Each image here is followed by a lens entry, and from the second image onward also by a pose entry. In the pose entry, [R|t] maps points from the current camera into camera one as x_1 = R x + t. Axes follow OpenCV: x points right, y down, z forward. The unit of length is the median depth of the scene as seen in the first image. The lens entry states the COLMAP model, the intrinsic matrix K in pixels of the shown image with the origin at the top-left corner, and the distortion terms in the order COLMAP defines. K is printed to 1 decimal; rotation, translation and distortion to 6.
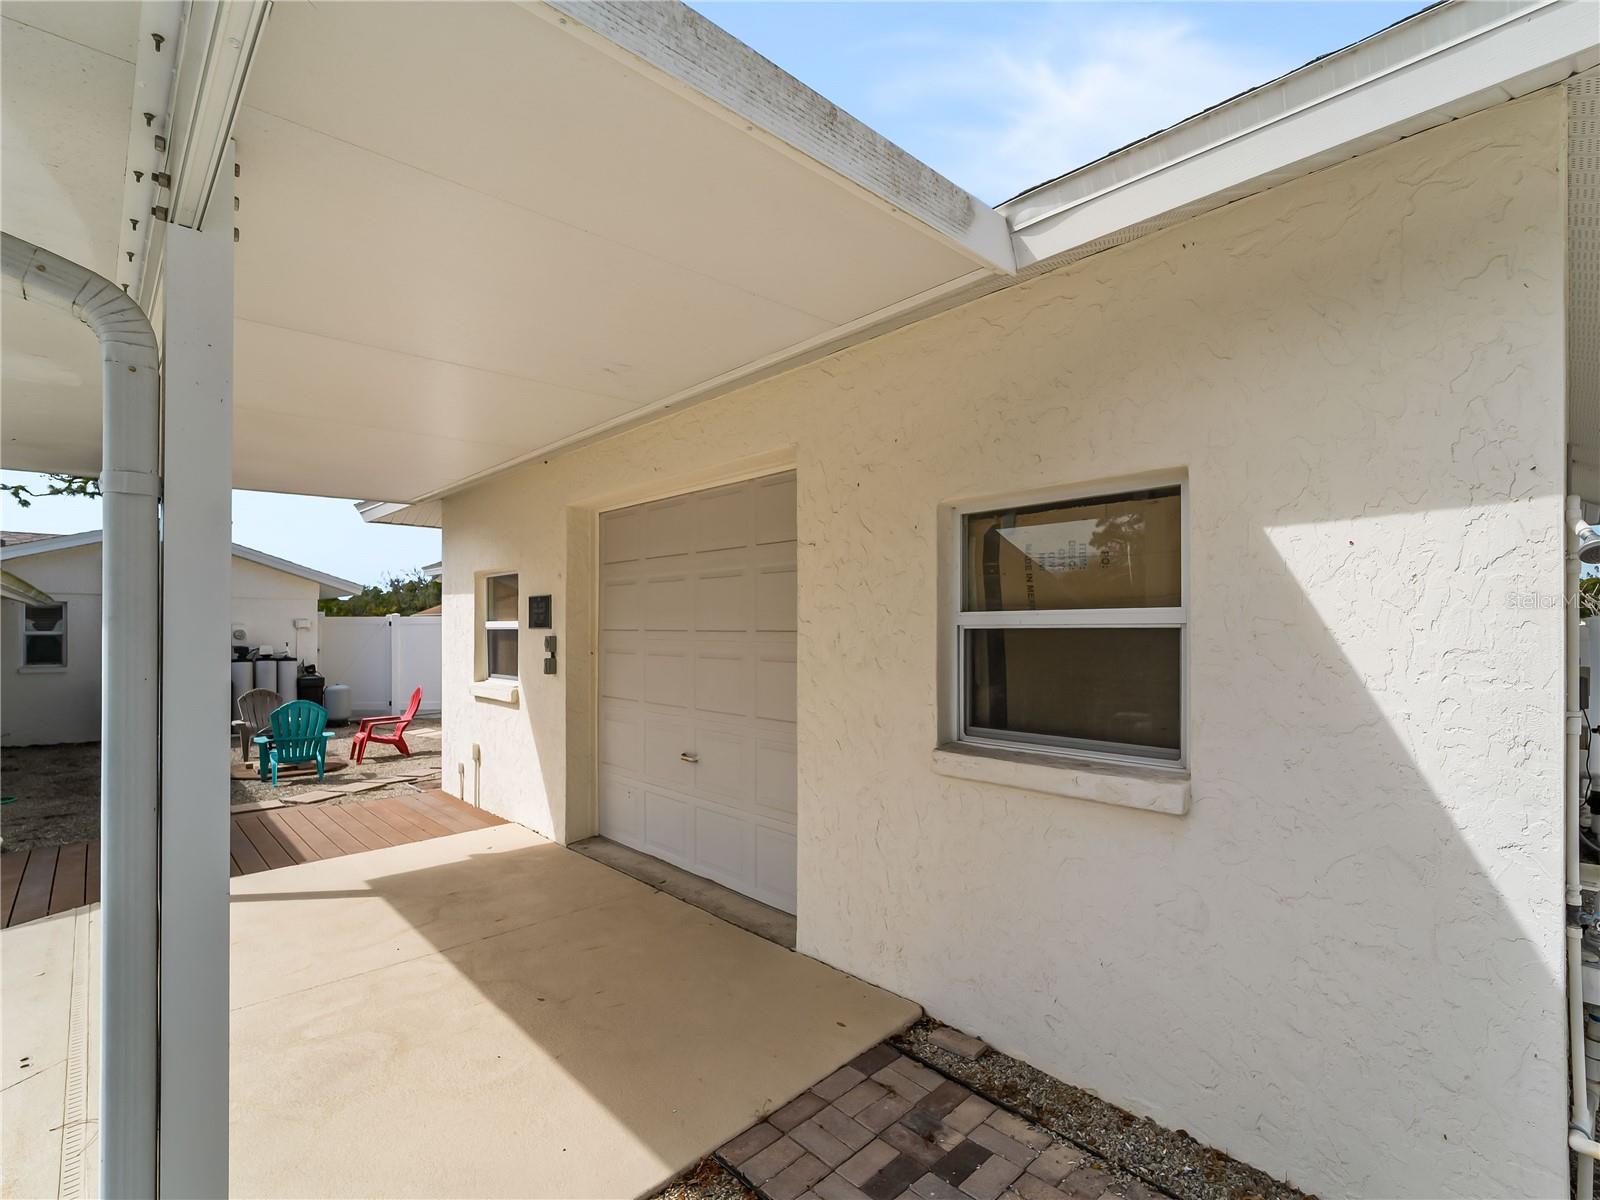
lens RADIAL K [[732.6, 0, 800.2], [0, 732.6, 625.9], [0, 0, 1]] dist [0.001665, 0.000595]
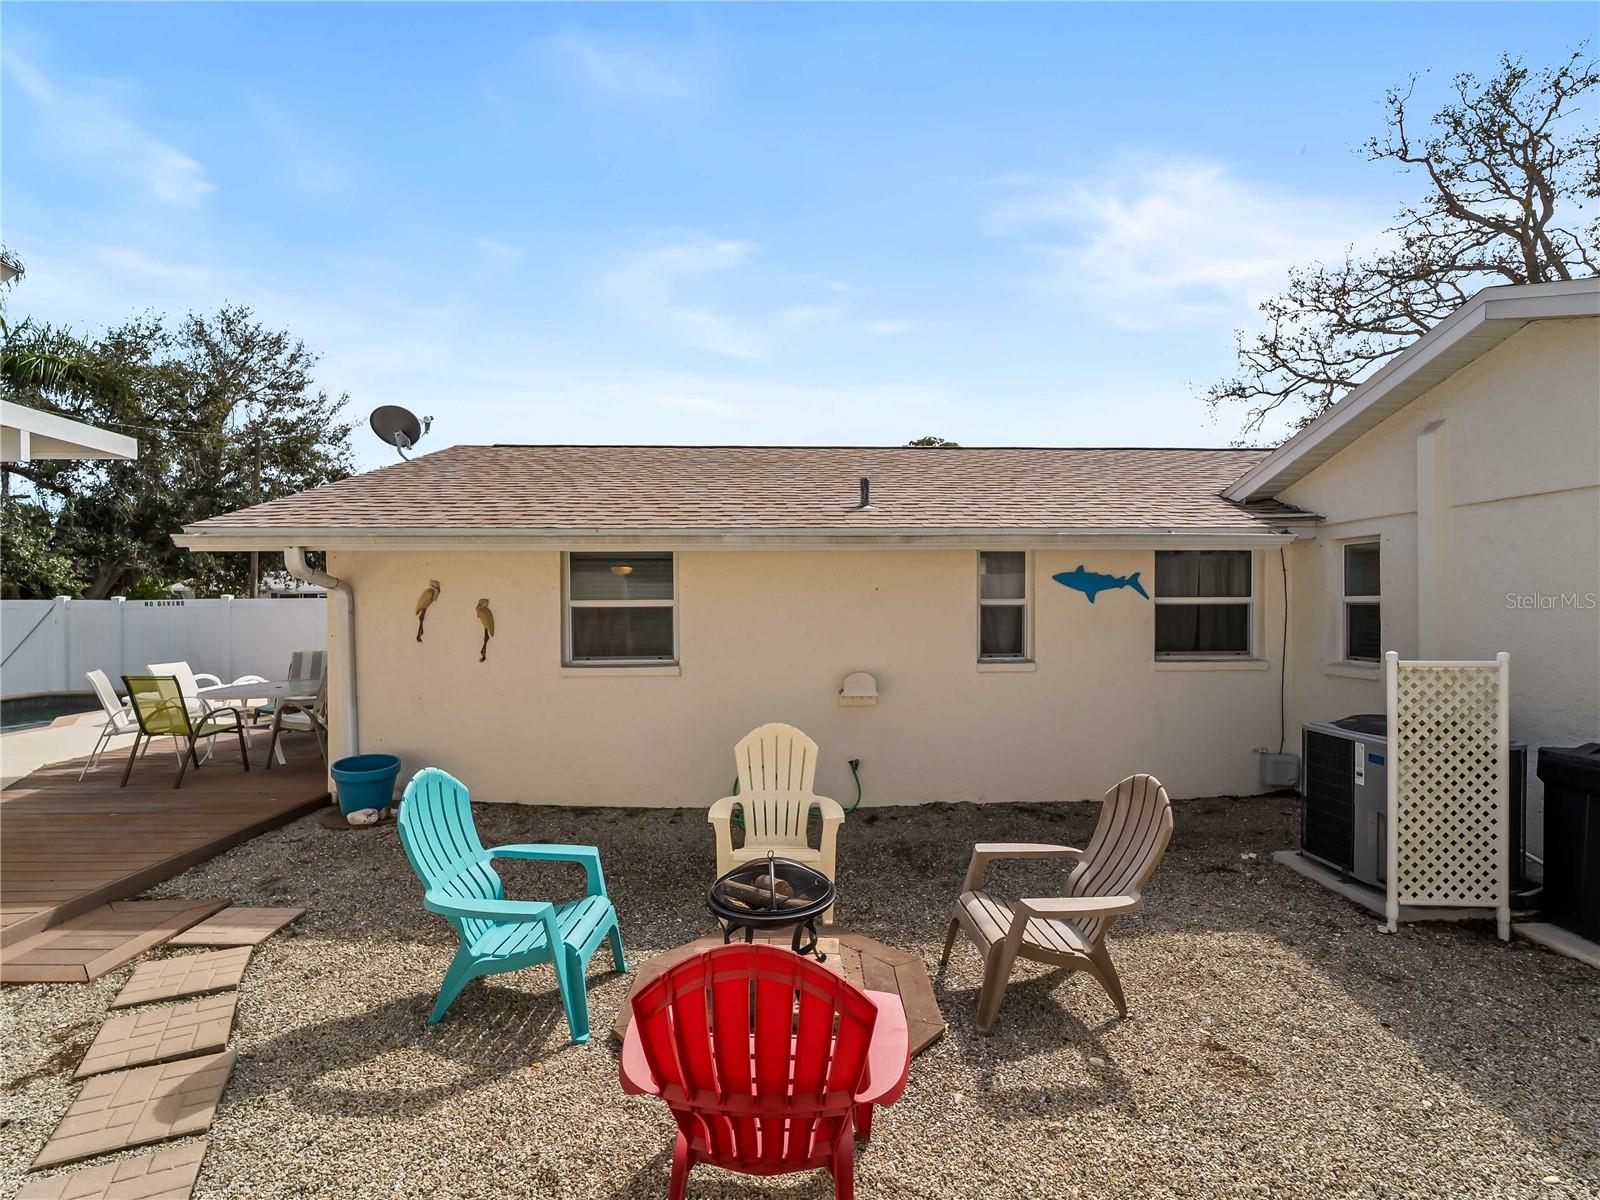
lens RADIAL K [[732.1, 0, 803.9], [0, 732.1, 603.2], [0, 0, 1]] dist [-0.000613, -0.000024]
pose [[-0.660246, -0.000894, -0.751049, -0.635801], [0.007550, 0.999941, -0.007828, 0.022029], [0.751012, -0.010839, -0.660200, 1.709049]]
